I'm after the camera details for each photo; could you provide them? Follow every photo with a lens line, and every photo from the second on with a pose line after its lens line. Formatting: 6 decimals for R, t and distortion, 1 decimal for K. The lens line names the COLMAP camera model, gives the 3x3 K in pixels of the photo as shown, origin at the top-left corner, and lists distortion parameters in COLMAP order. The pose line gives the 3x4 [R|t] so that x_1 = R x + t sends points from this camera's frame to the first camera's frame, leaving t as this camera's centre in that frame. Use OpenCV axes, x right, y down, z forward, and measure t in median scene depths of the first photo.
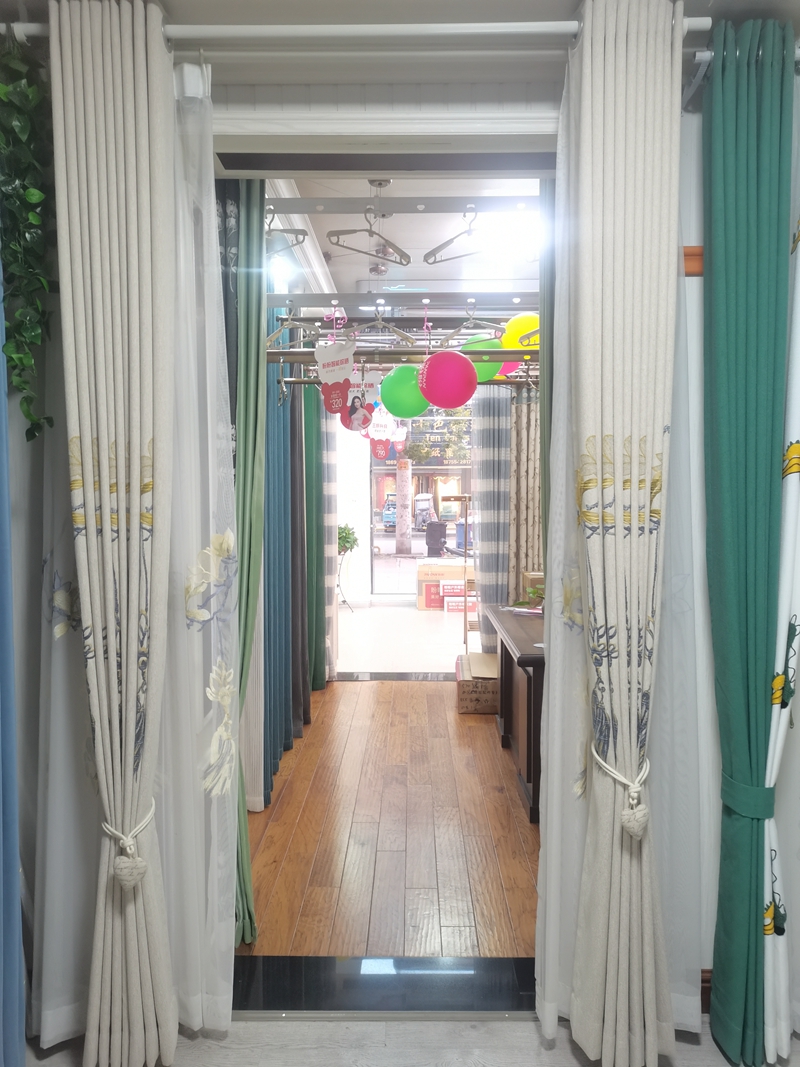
lens RADIAL K [[812.1, 0, 400.0], [0, 812.1, 533.5], [0, 0, 1]] dist [0.049312, -0.008339]
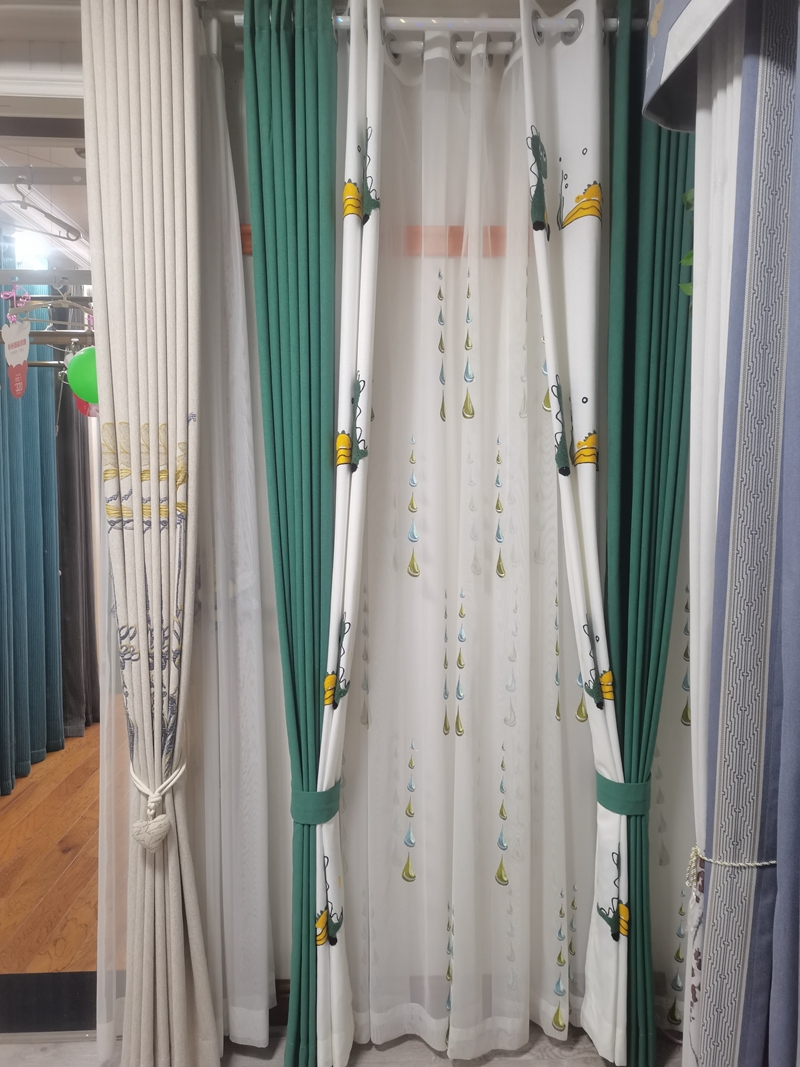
lens RADIAL K [[824.0, 0, 394.0], [0, 824.0, 529.8], [0, 0, 1]] dist [0.056156, -0.030530]
pose [[0.999729, -0.004587, 0.022801, 0.515793], [0.004305, 0.999914, 0.012417, -0.007981], [-0.022856, -0.012315, 0.999663, 0.038465]]
